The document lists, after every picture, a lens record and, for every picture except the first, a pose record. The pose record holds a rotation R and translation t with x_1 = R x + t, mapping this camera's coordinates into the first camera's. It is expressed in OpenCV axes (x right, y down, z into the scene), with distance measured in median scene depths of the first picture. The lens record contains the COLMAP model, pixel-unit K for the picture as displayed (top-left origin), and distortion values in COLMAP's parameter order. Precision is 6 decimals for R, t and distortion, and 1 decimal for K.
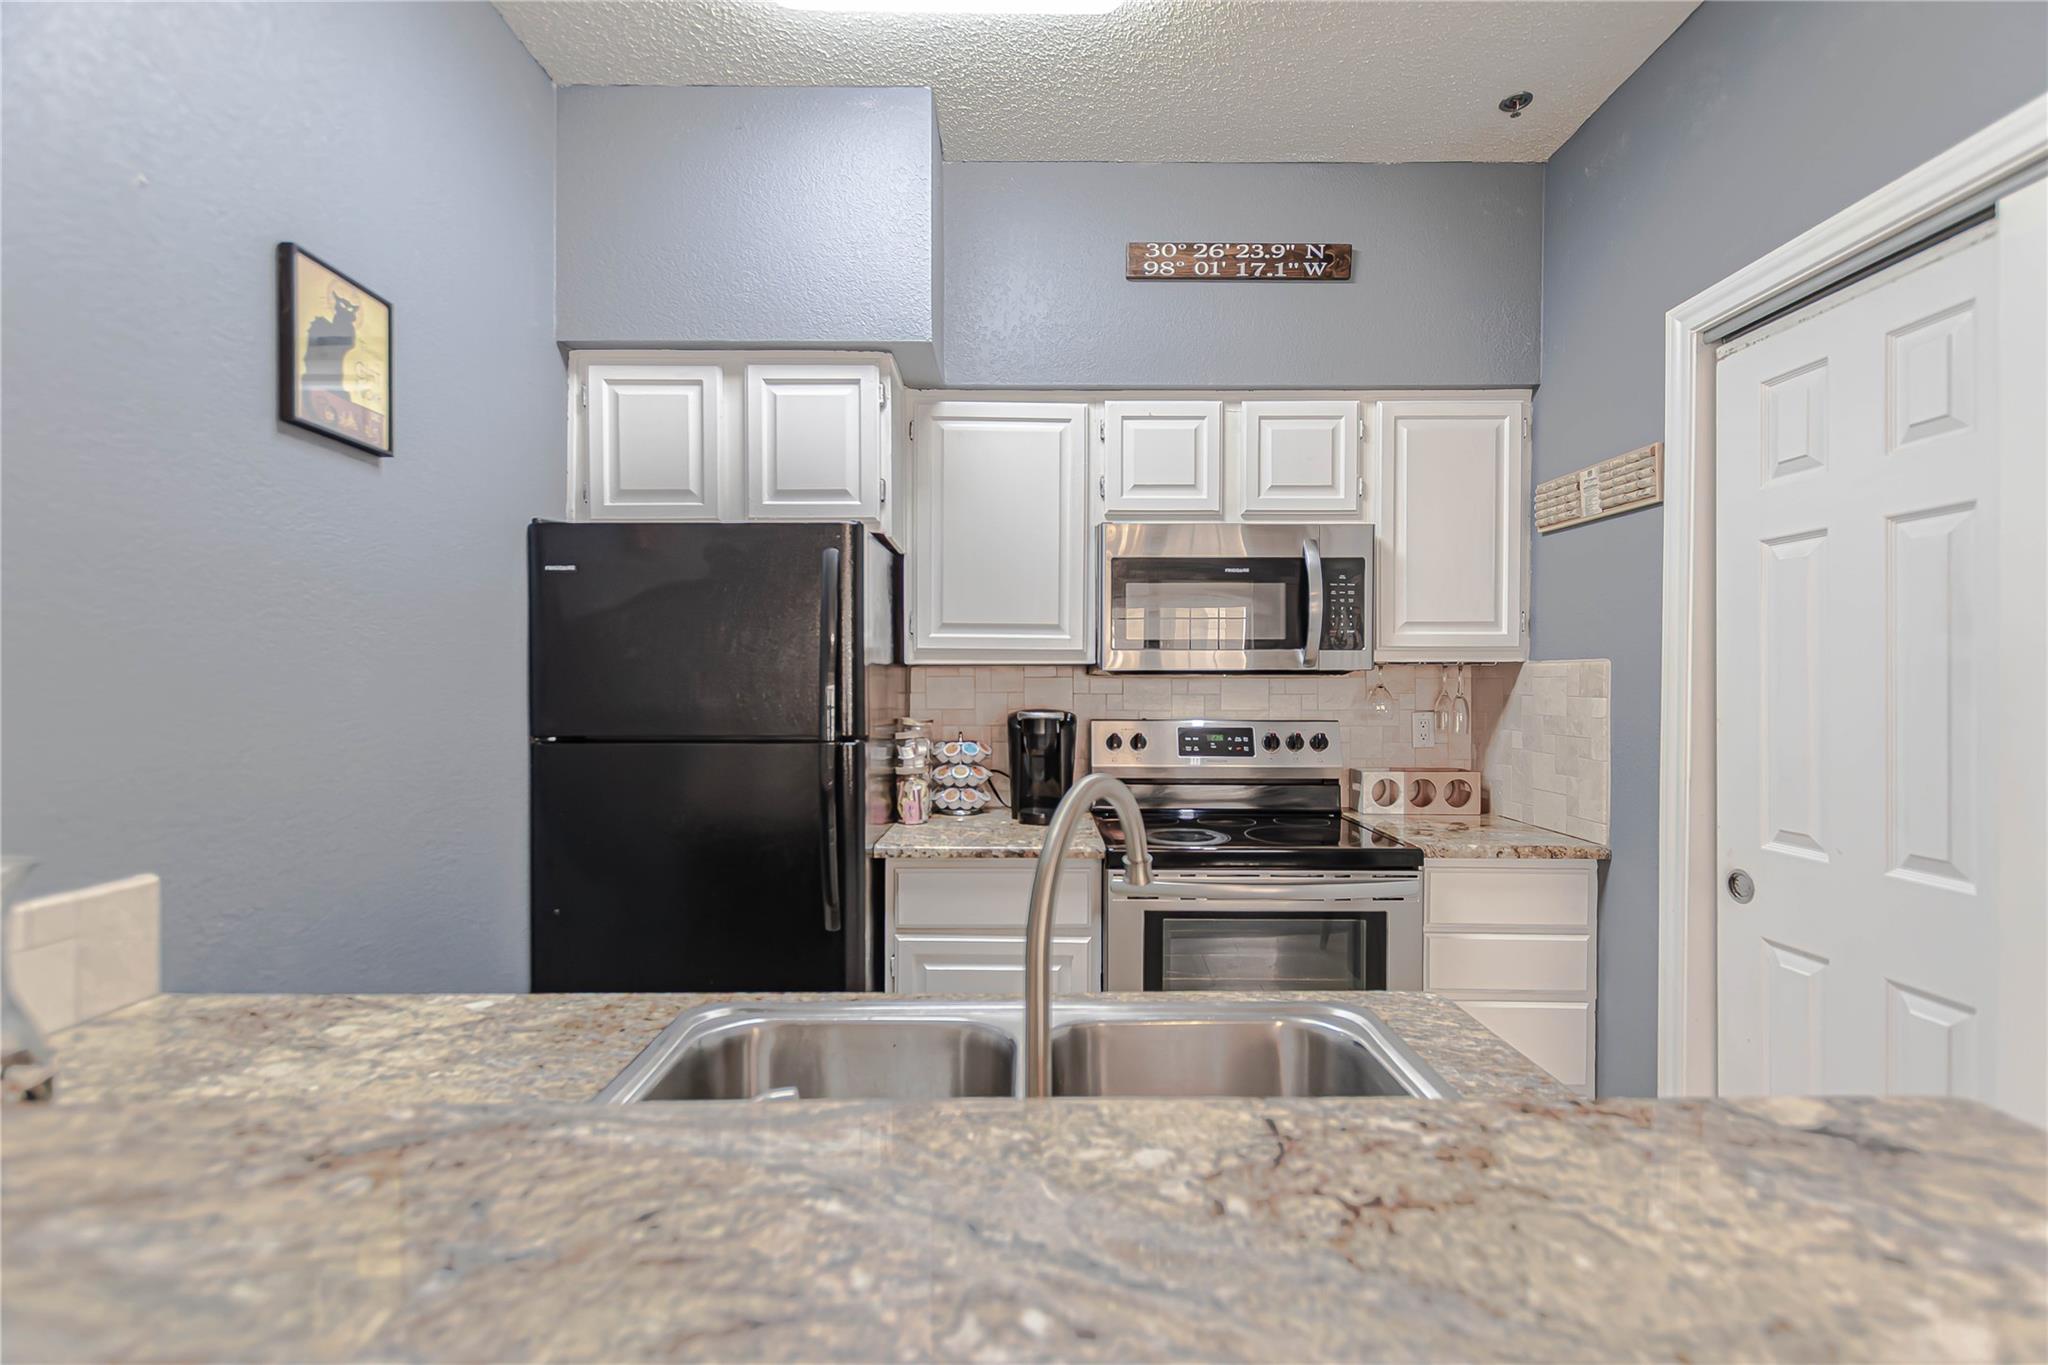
lens RADIAL K [[901.0, 0, 974.6], [0, 901.0, 689.7], [0, 0, 1]] dist [0.000180, -0.002496]
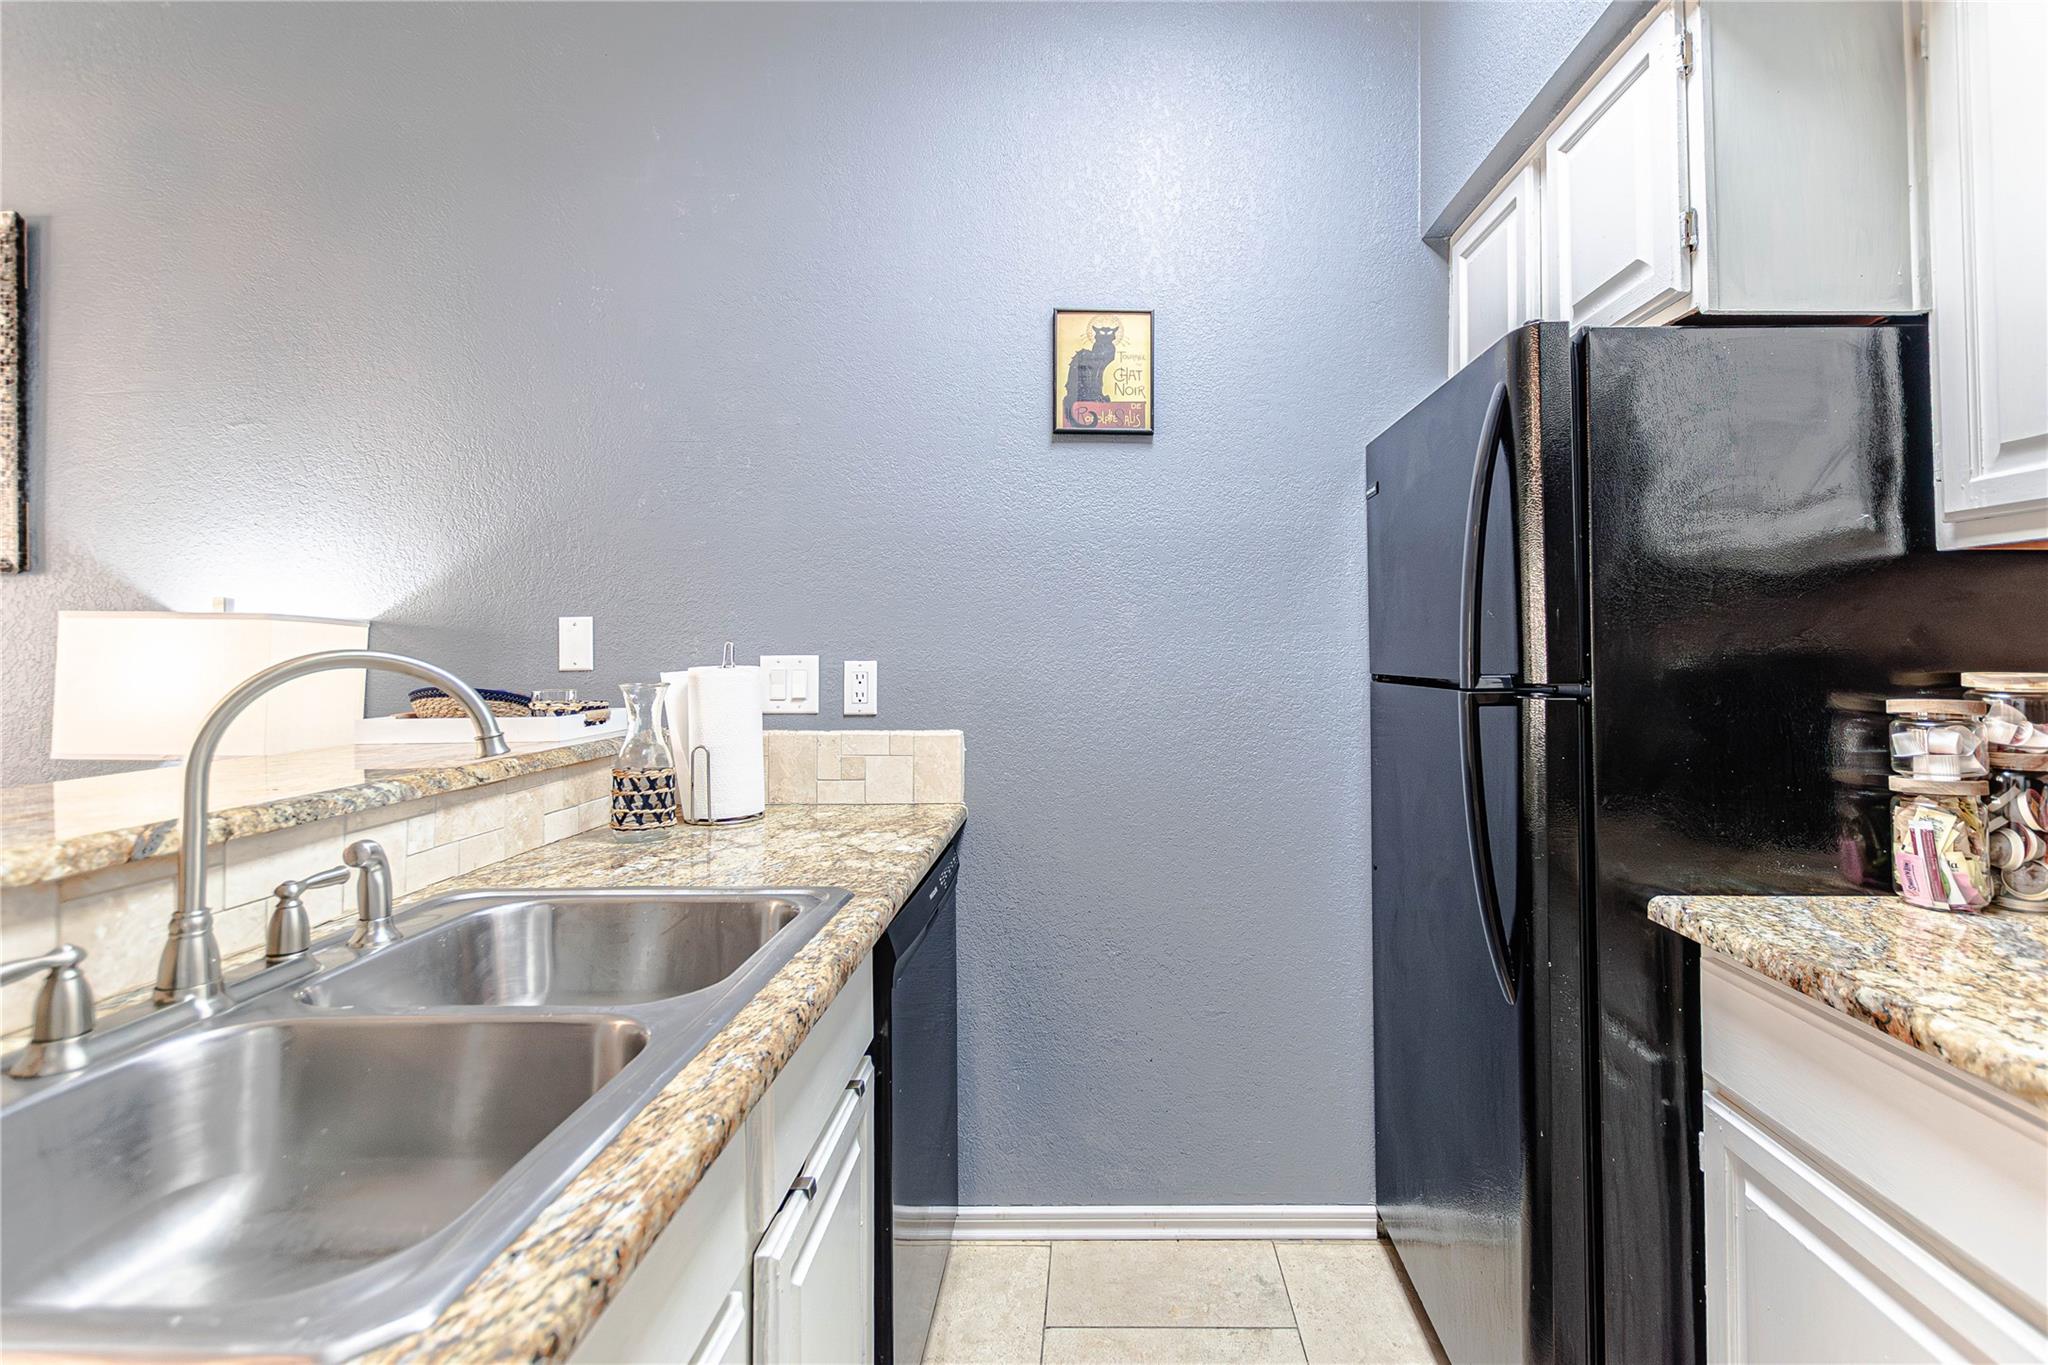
lens RADIAL K [[901.0, 0, 1083.9], [0, 901.0, 633.3], [0, 0, 1]] dist [0.000180, -0.002496]
pose [[0.023492, -0.021929, -0.999483, 0.384960], [-0.010176, 0.999702, -0.022173, 0.028806], [0.999672, 0.010691, 0.023262, 0.590798]]
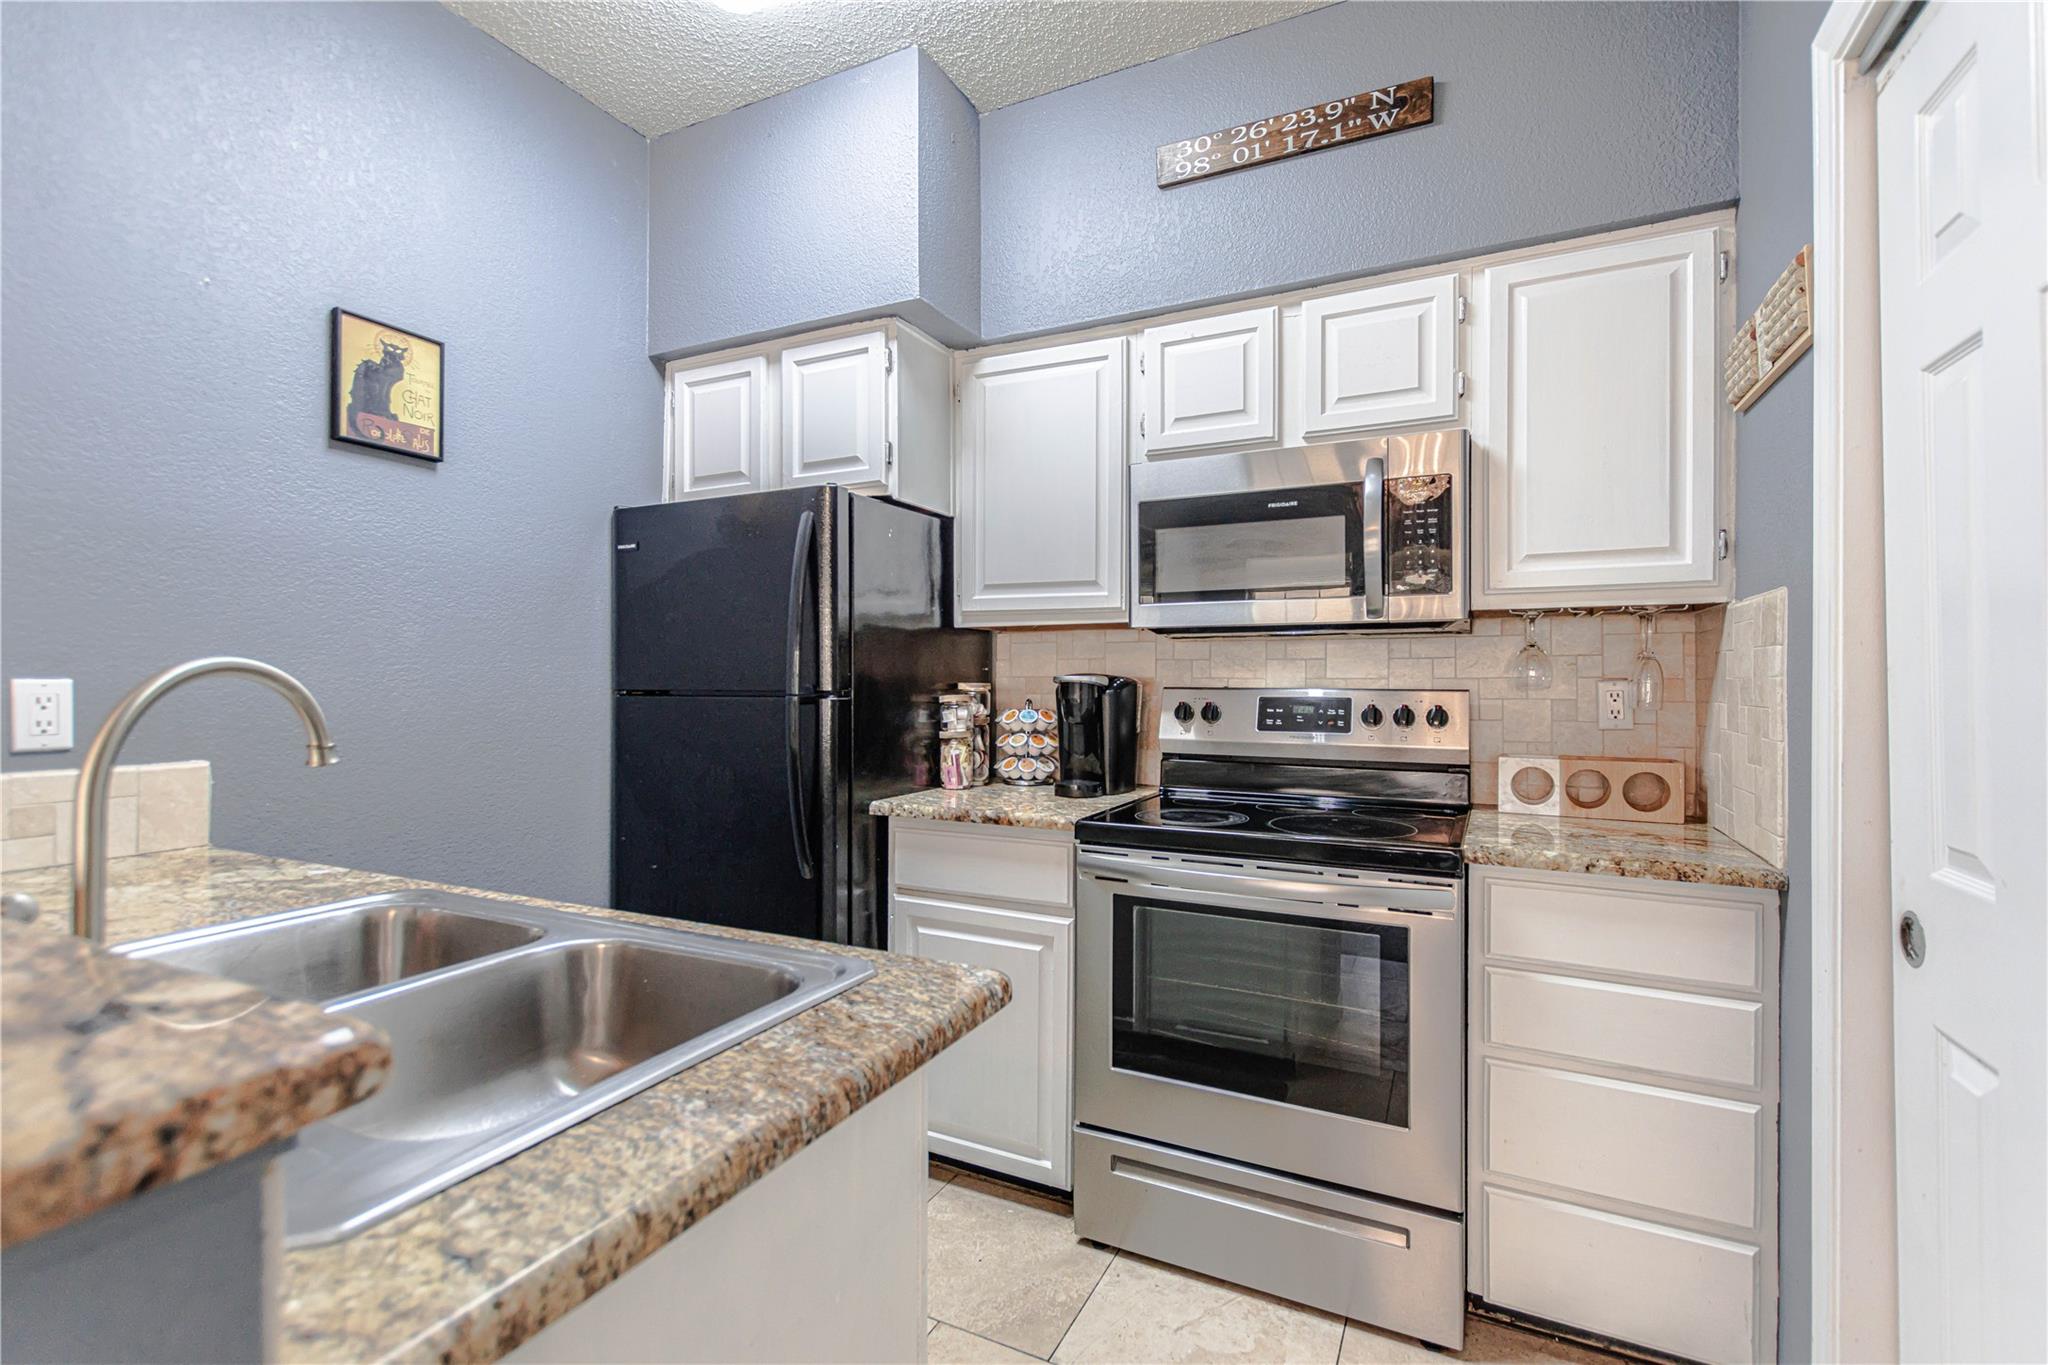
lens RADIAL K [[901.0, 0, 981.7], [0, 901.0, 678.8], [0, 0, 1]] dist [0.000180, -0.002496]
pose [[0.894869, 0.003154, -0.446319, 0.415103], [-0.007820, 0.999932, -0.008614, 0.038199], [0.446261, 0.011199, 0.894833, 0.131280]]
